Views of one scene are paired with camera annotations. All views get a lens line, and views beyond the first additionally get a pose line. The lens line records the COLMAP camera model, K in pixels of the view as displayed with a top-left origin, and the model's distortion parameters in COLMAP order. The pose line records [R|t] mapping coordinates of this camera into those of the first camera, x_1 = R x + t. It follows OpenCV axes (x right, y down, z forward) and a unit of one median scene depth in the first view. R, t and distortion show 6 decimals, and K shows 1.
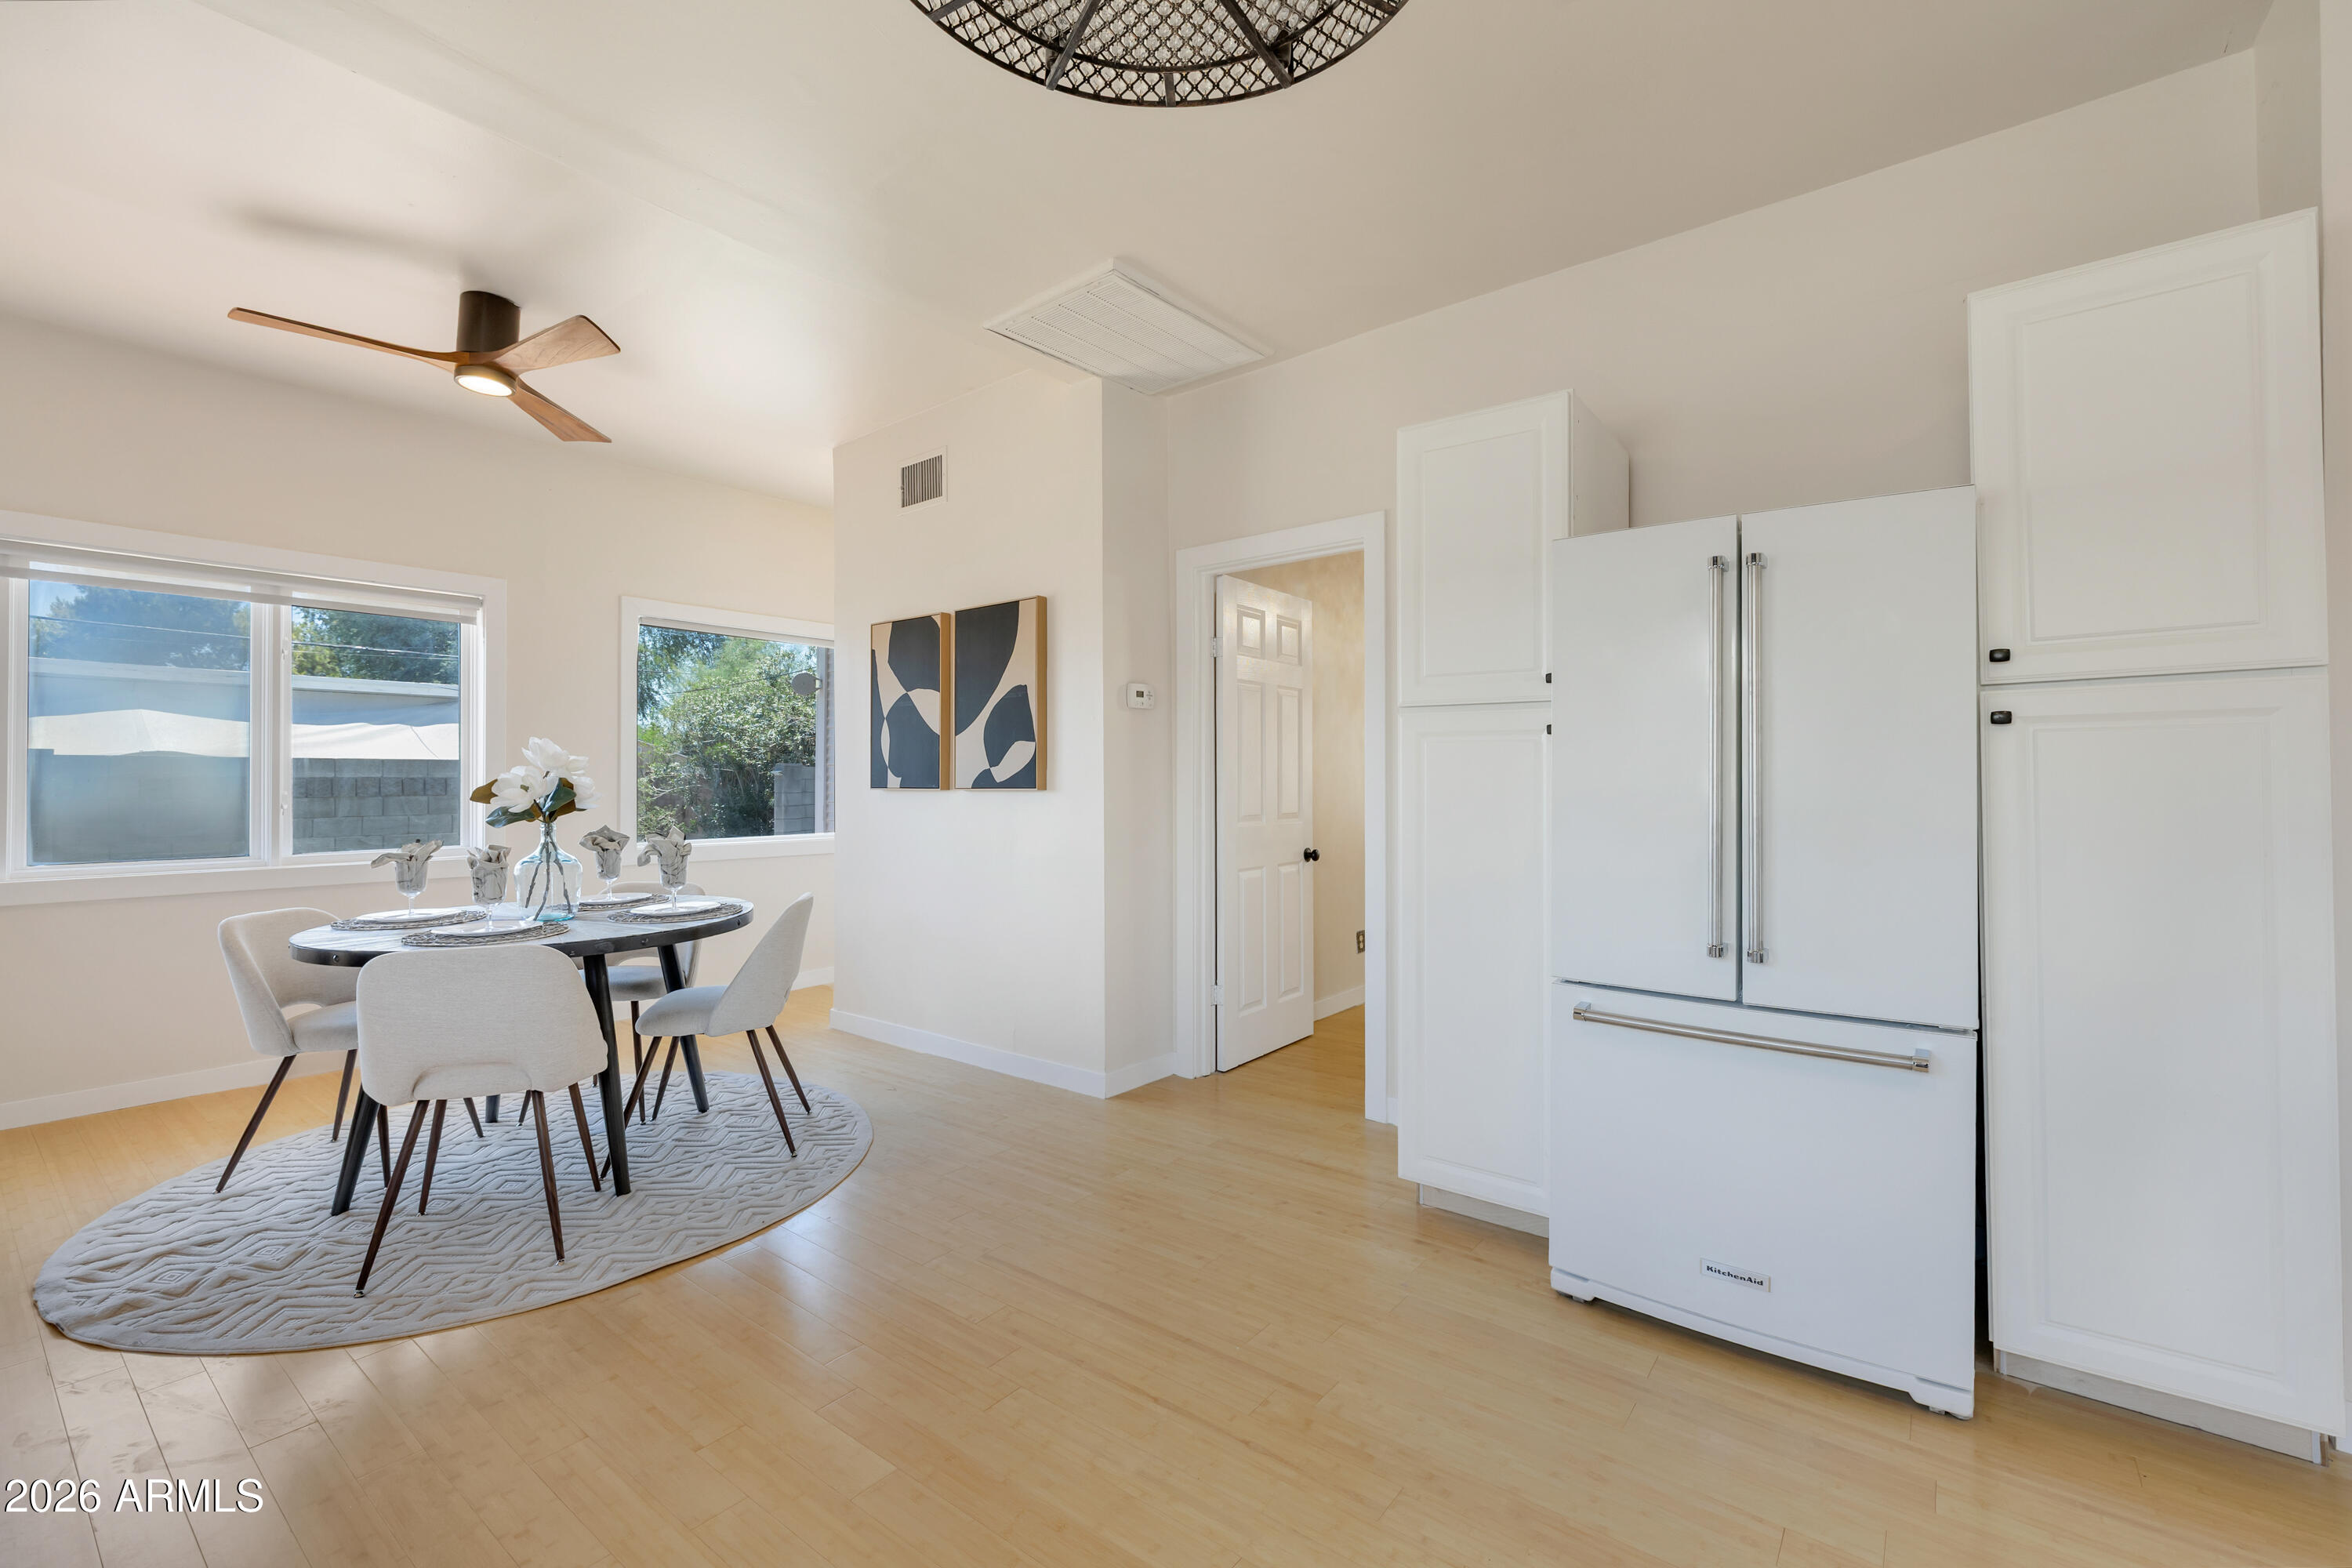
lens RADIAL K [[987.2, 0, 1185.2], [0, 987.2, 776.9], [0, 0, 1]] dist [-0.000239, -0.000156]
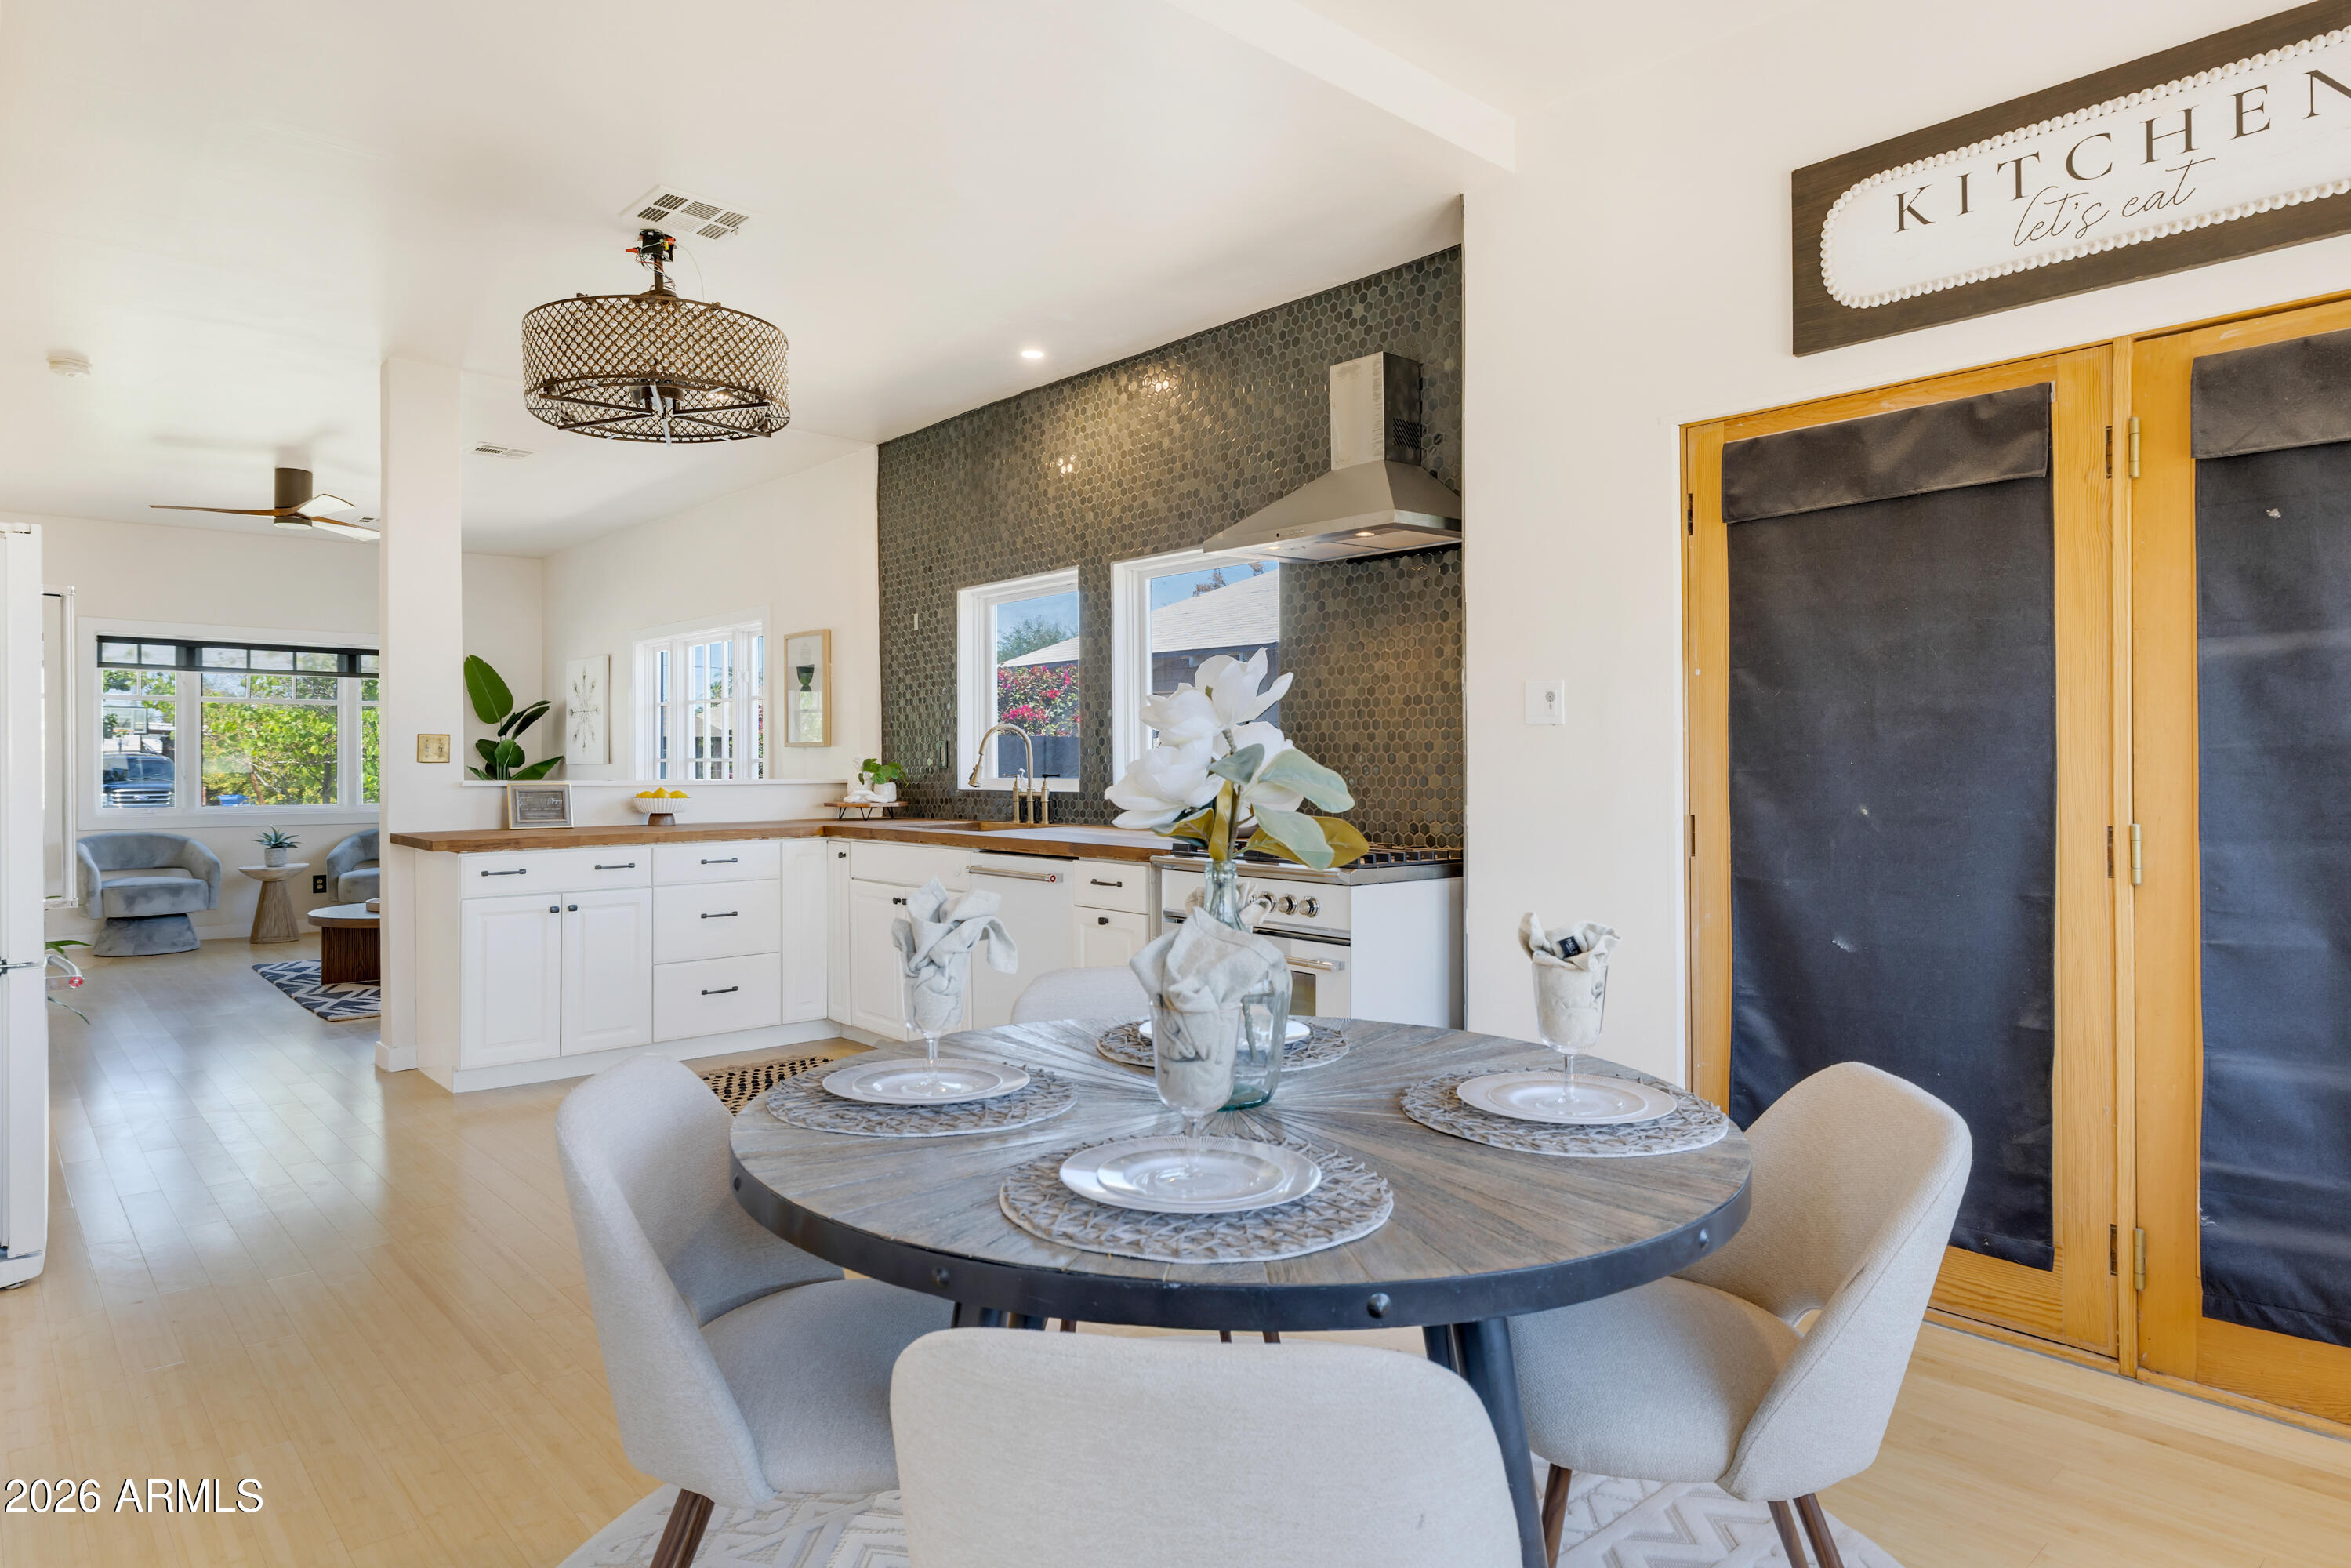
lens RADIAL K [[1357.3, 0, 1185.9], [0, 1357.3, 764.3], [0, 0, 1]] dist [0.002585, 0.000326]
pose [[-0.984400, 0.004841, 0.175880, -0.785210], [0.004101, 0.999981, -0.004566, 0.011454], [-0.175899, -0.003773, -0.984401, 1.670185]]
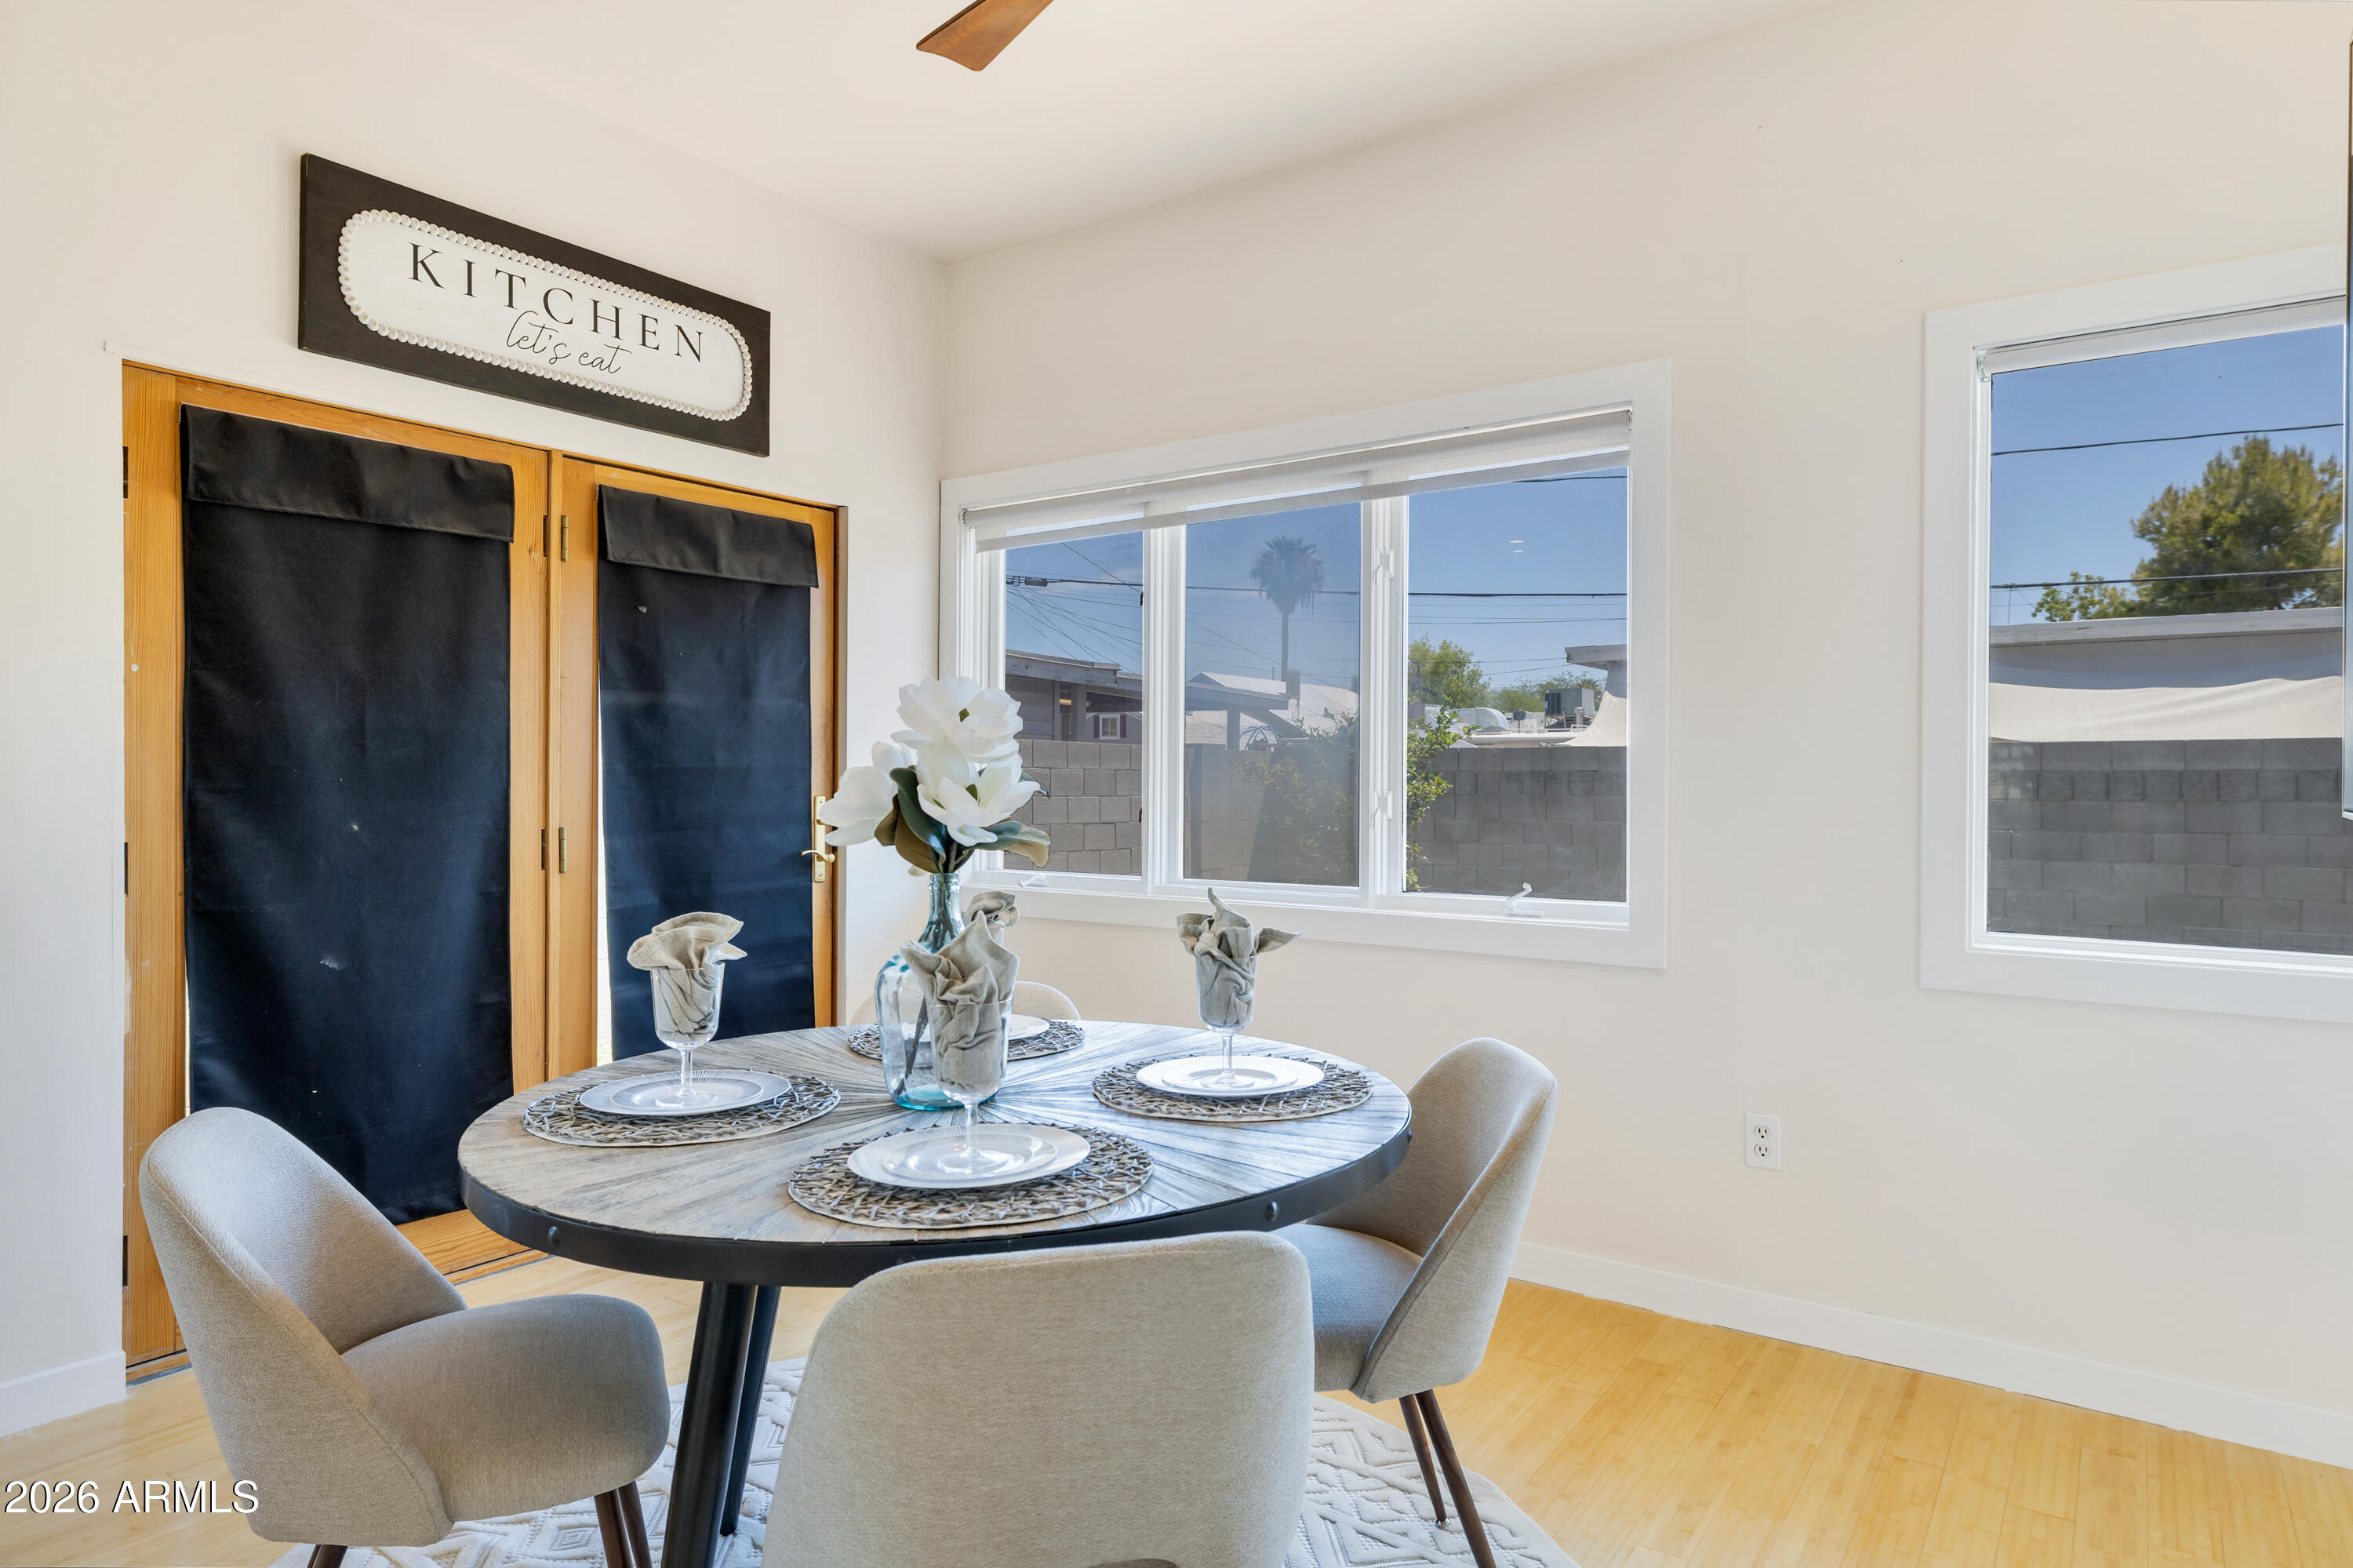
lens RADIAL K [[1355.7, 0, 1179.9], [0, 1355.7, 784.1], [0, 0, 1]] dist [-0.002442, -0.000137]
pose [[0.045495, 0.008529, -0.998928, -0.063375], [0.001797, 0.999961, 0.008619, 0.003785], [0.998963, -0.002188, 0.045478, 1.161149]]
